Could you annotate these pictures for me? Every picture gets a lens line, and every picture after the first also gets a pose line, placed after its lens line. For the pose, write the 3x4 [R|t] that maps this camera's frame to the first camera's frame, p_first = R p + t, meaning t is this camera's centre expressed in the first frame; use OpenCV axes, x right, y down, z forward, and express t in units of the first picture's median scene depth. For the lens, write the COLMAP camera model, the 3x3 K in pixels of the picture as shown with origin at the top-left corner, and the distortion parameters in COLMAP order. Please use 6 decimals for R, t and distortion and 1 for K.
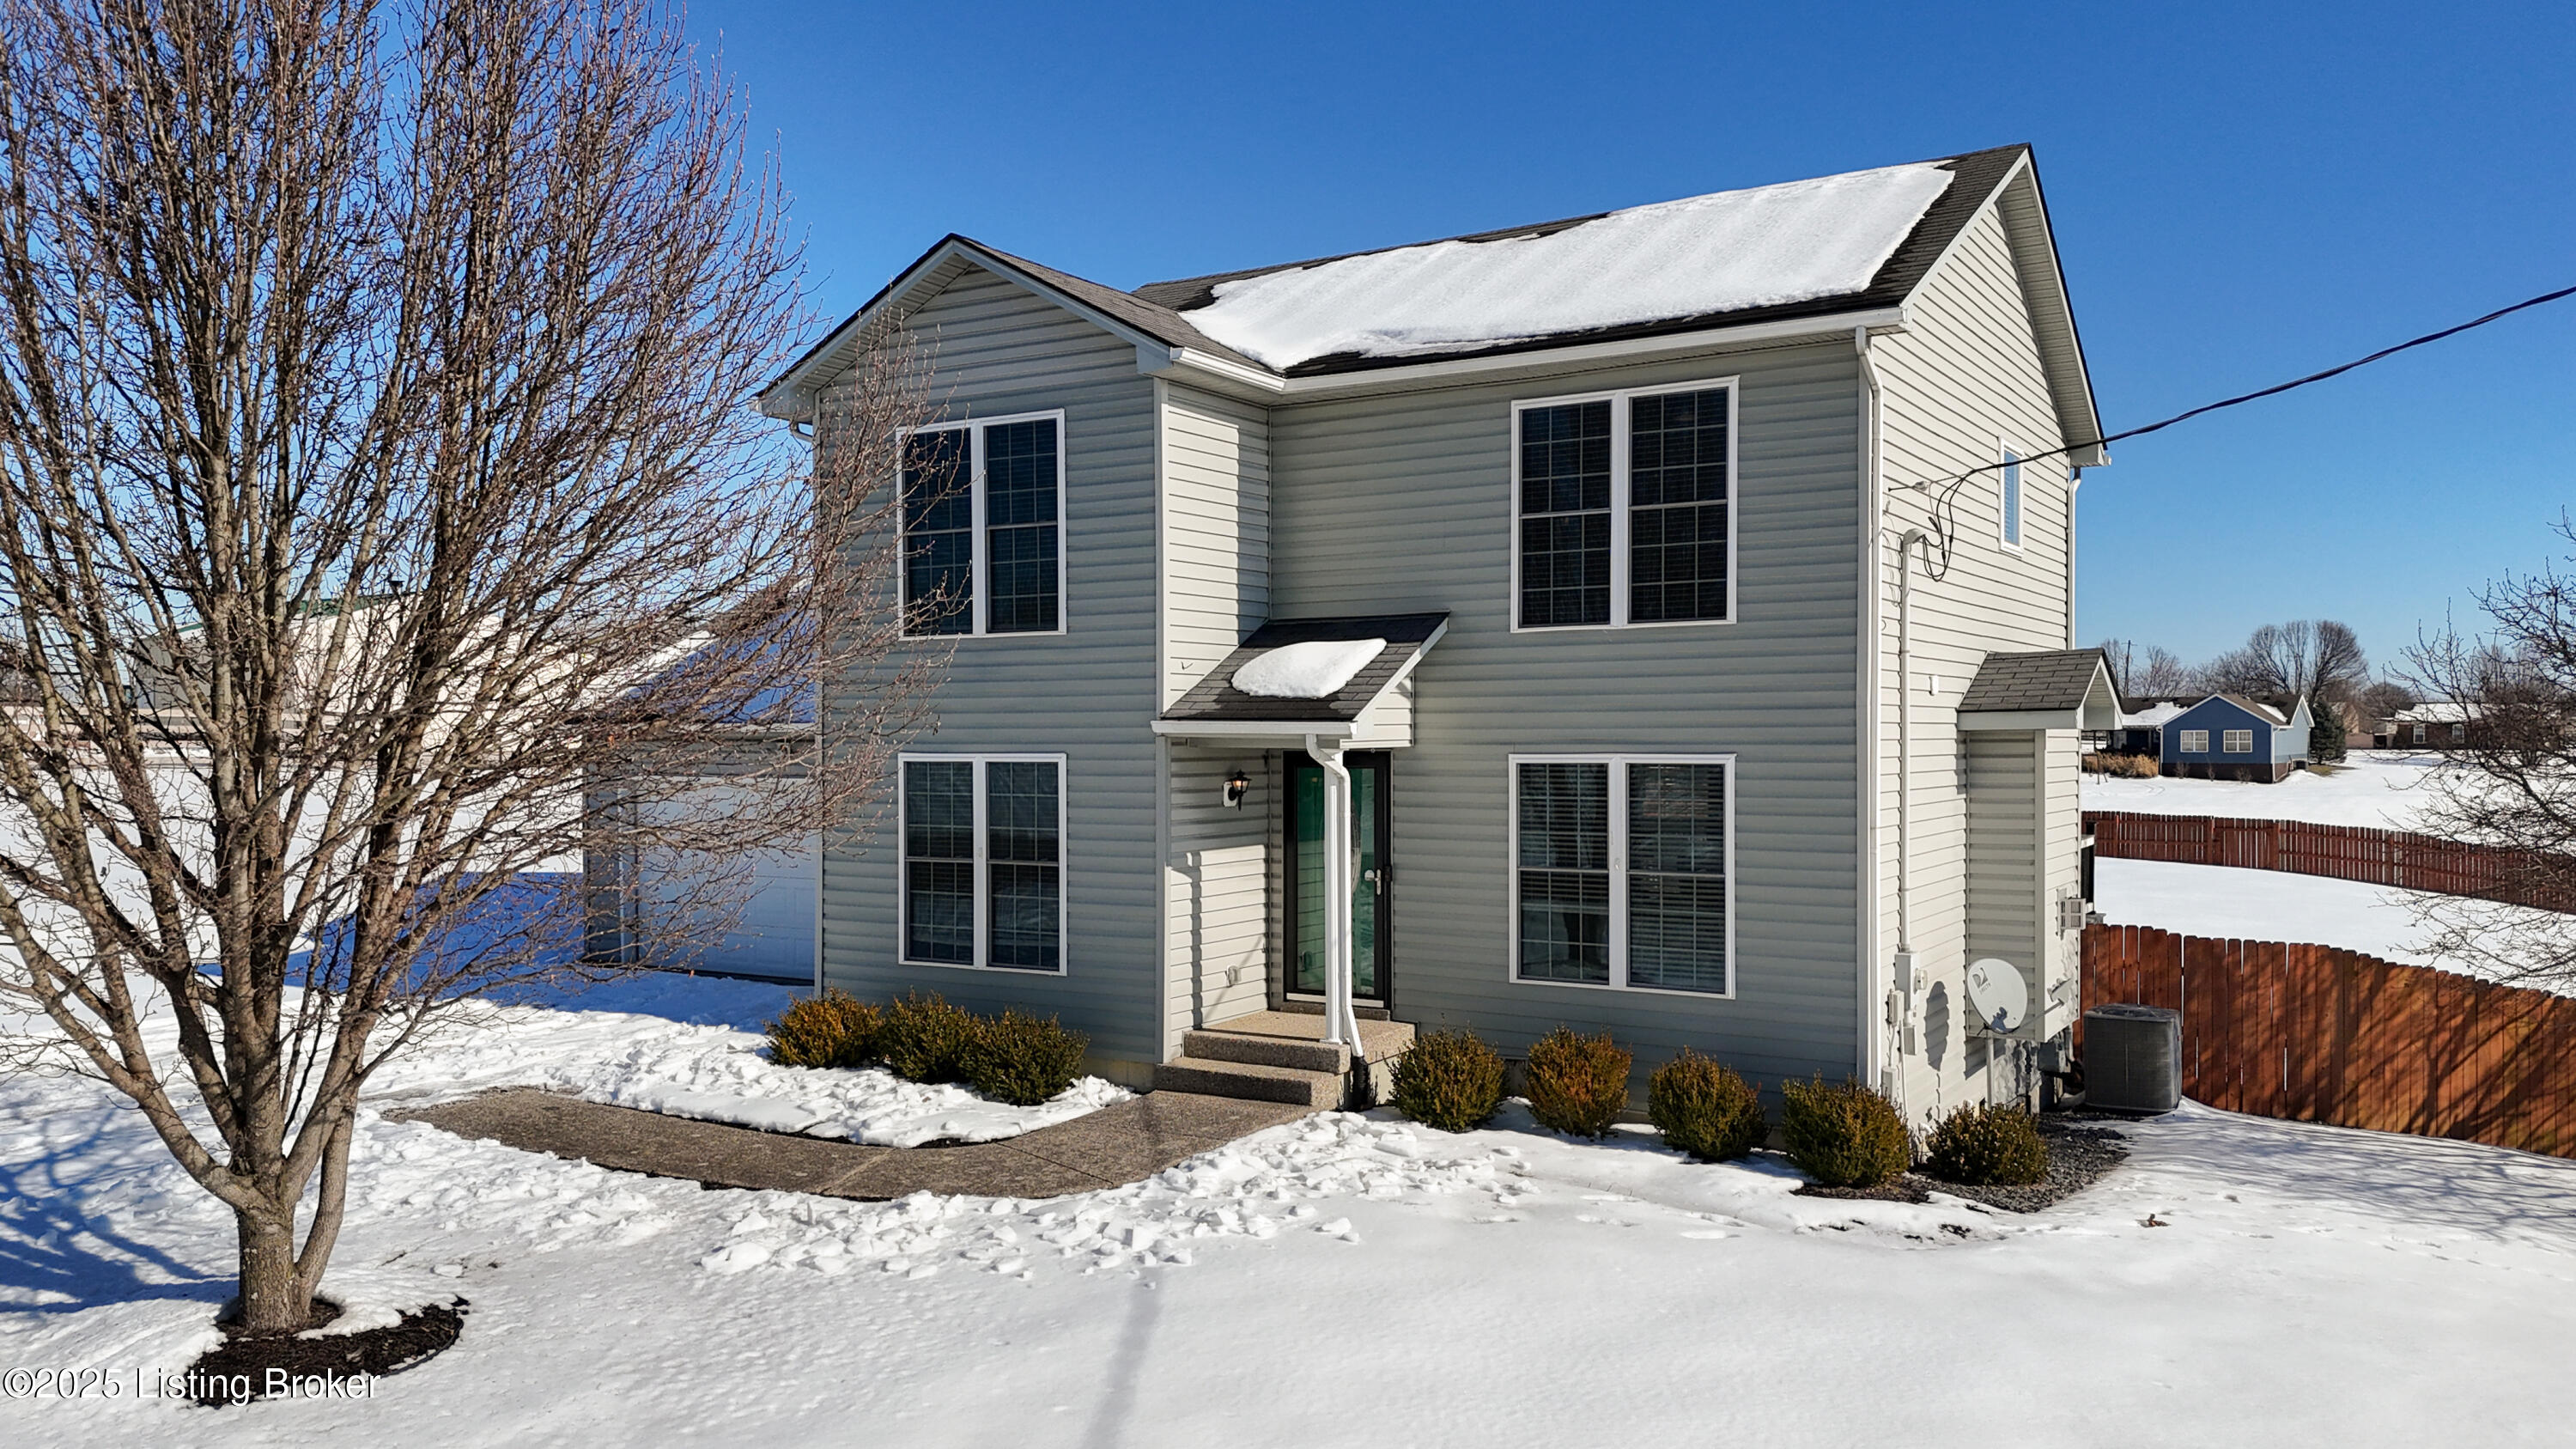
lens RADIAL K [[1886.2, 0, 1290.3], [0, 1886.2, 772.6], [0, 0, 1]] dist [0.048924, -0.005649]
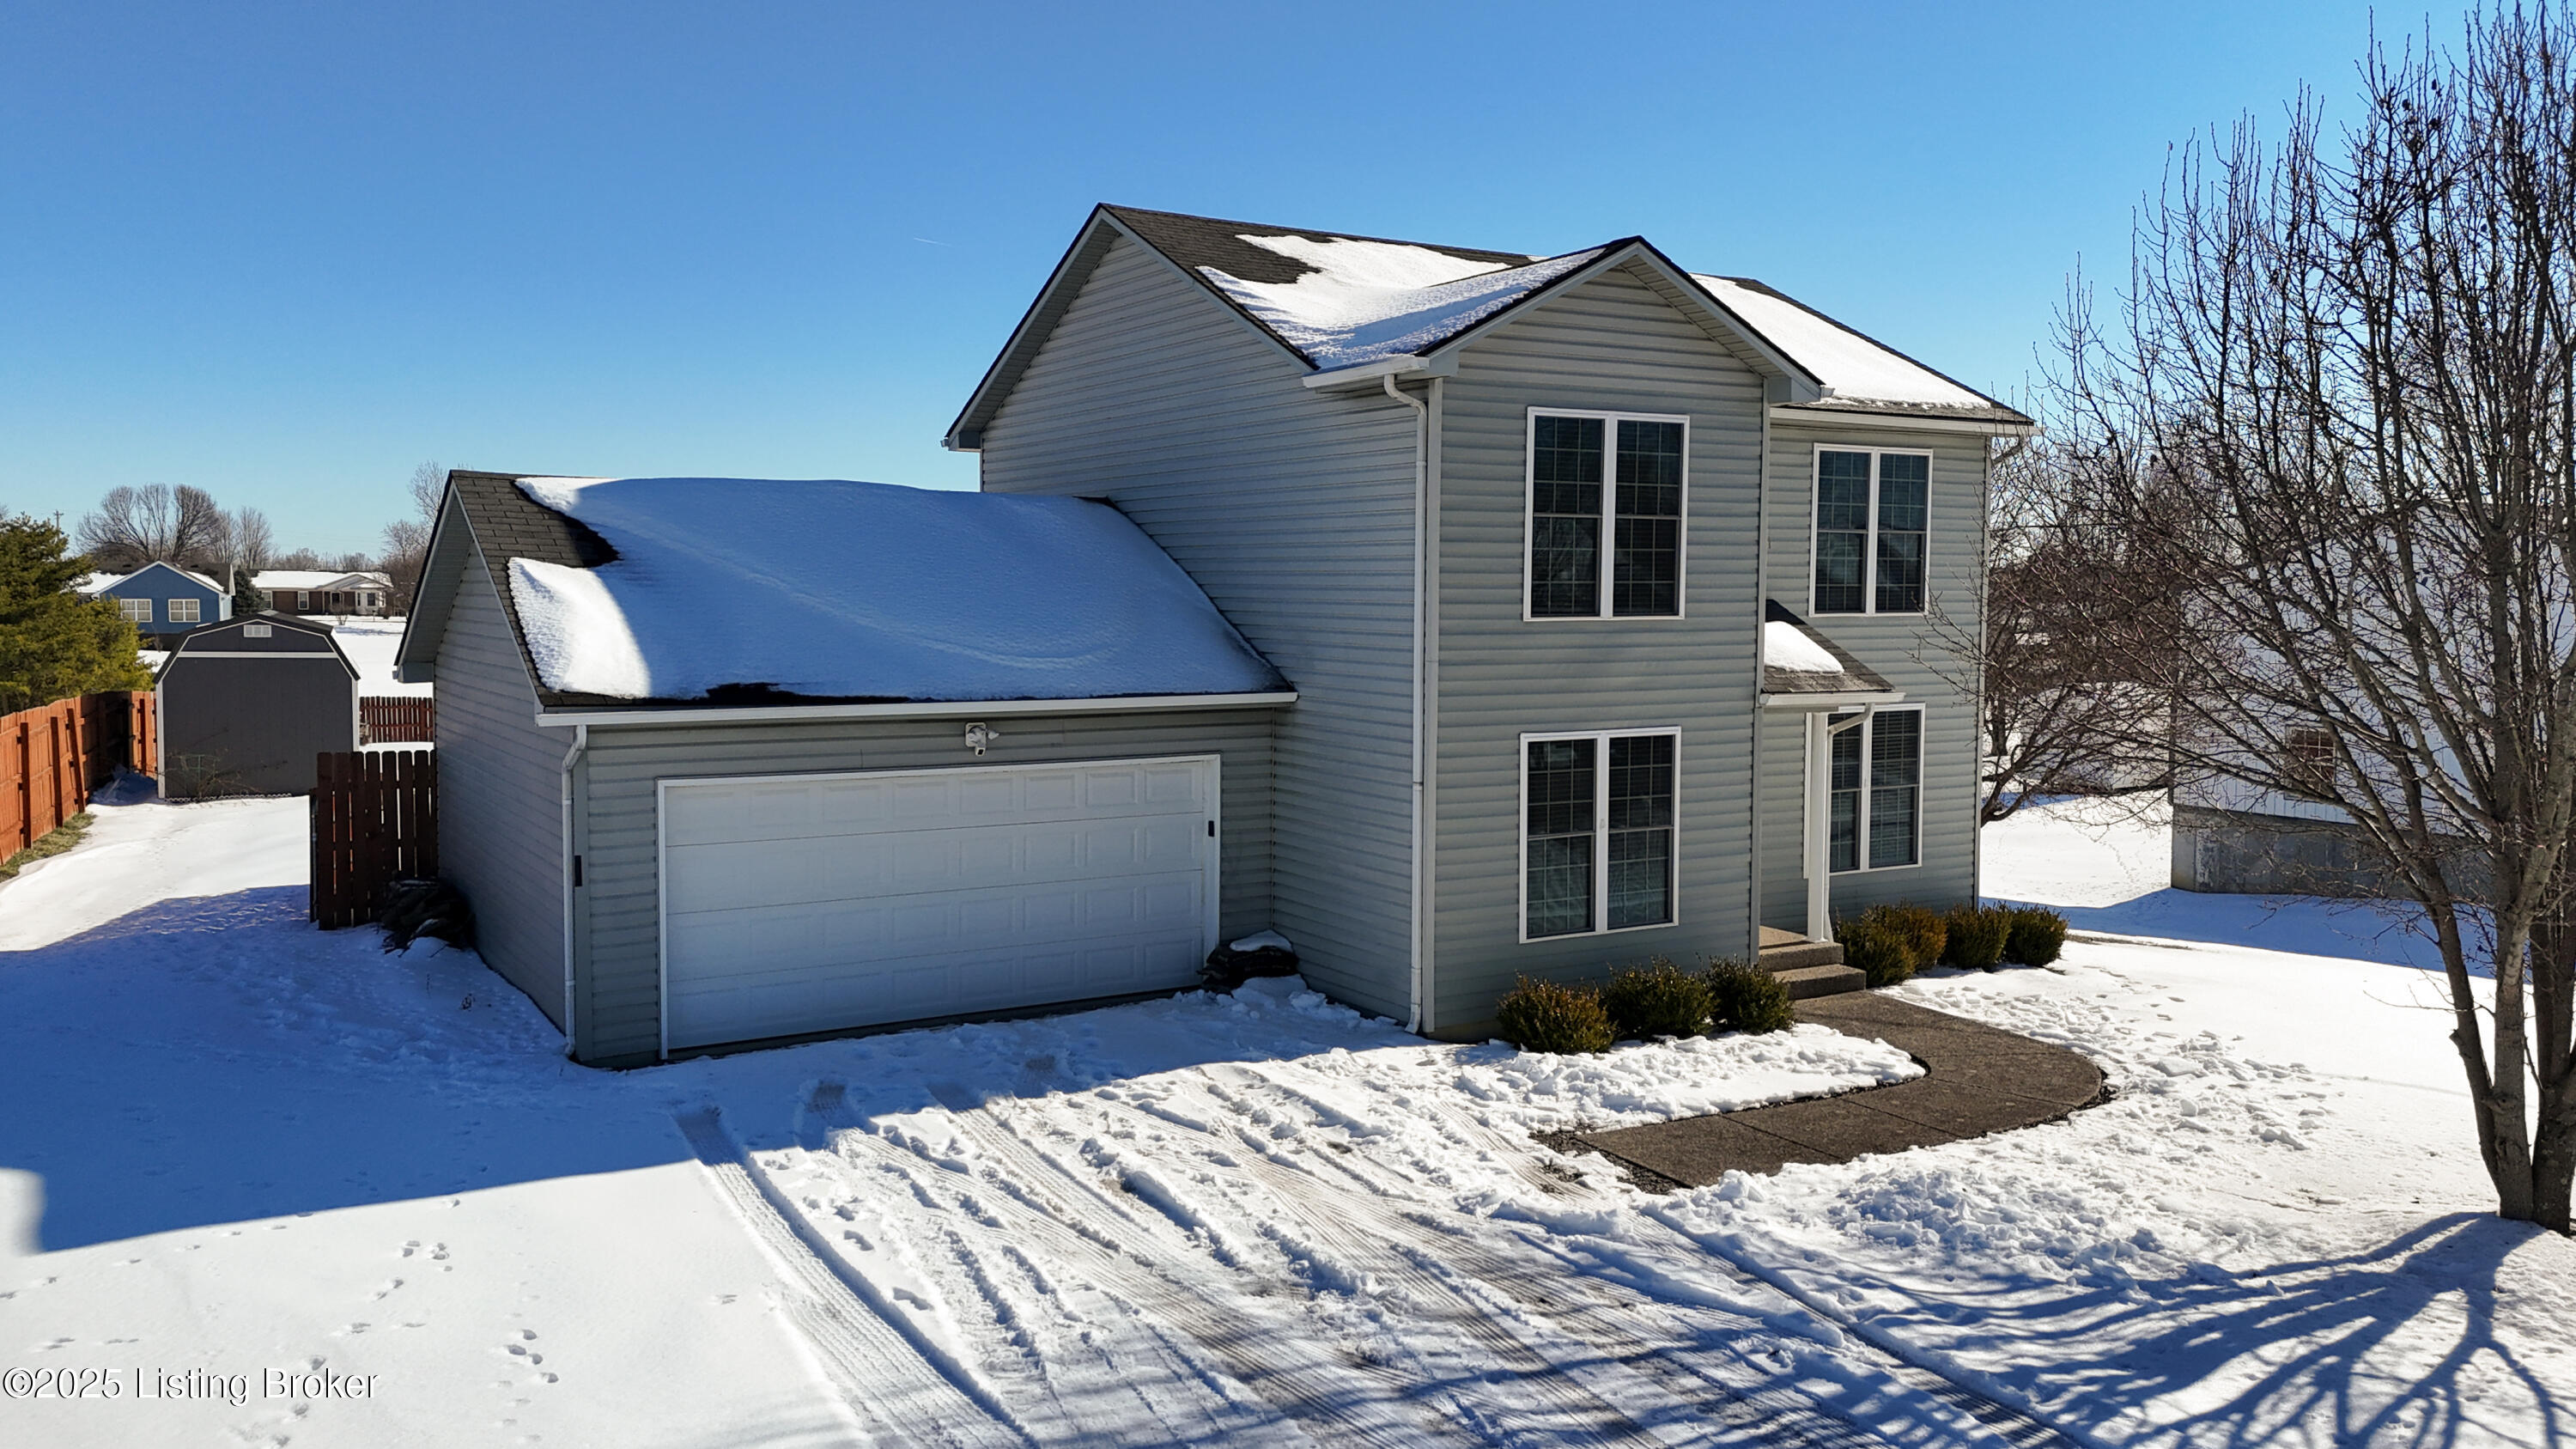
lens RADIAL K [[1864.3, 0, 1251.8], [0, 1864.3, 723.5], [0, 0, 1]] dist [0.038919, -0.007506]
pose [[0.474826, -0.060646, 0.877988, -1.195117], [0.016877, 0.998067, 0.059813, -0.081037], [-0.879918, -0.013583, 0.474932, 0.690885]]
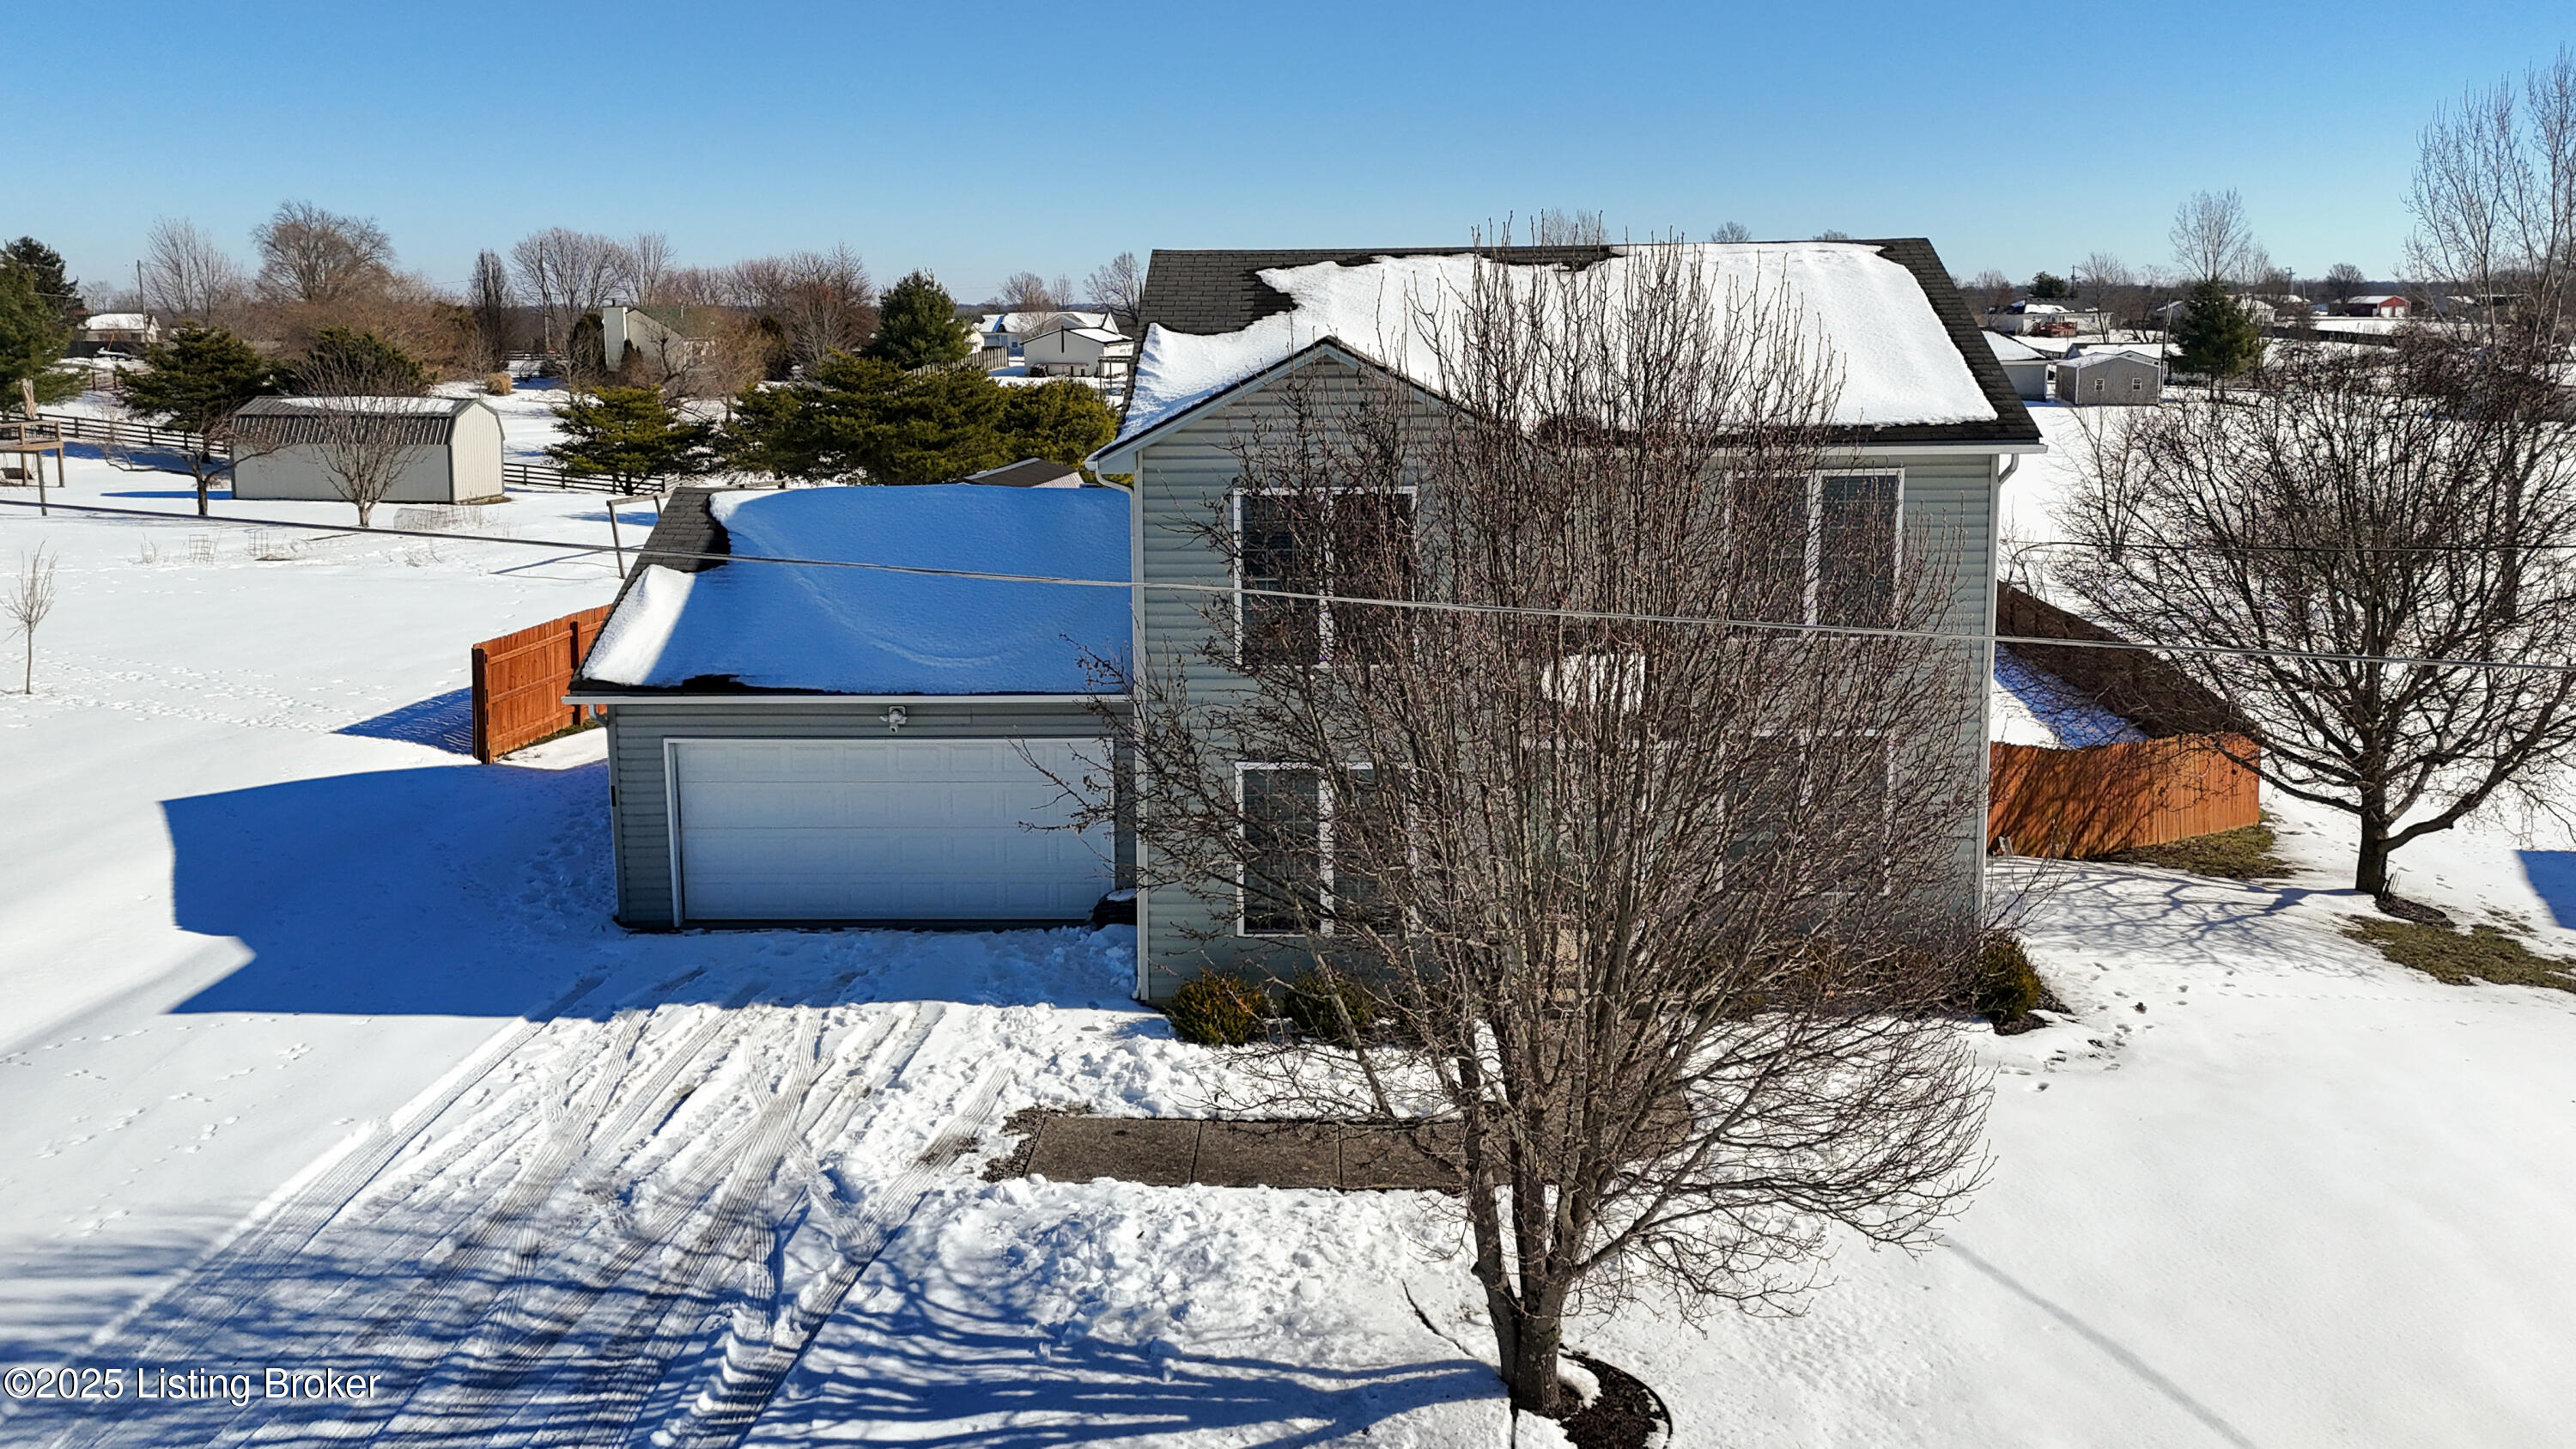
lens RADIAL K [[1891.3, 0, 1288.2], [0, 1891.3, 634.5], [0, 0, 1]] dist [0.047167, -0.004929]
pose [[0.870931, -0.087167, 0.483613, -0.771865], [0.018446, 0.989247, 0.145084, -0.269748], [-0.491060, -0.117437, 0.863174, -0.011719]]
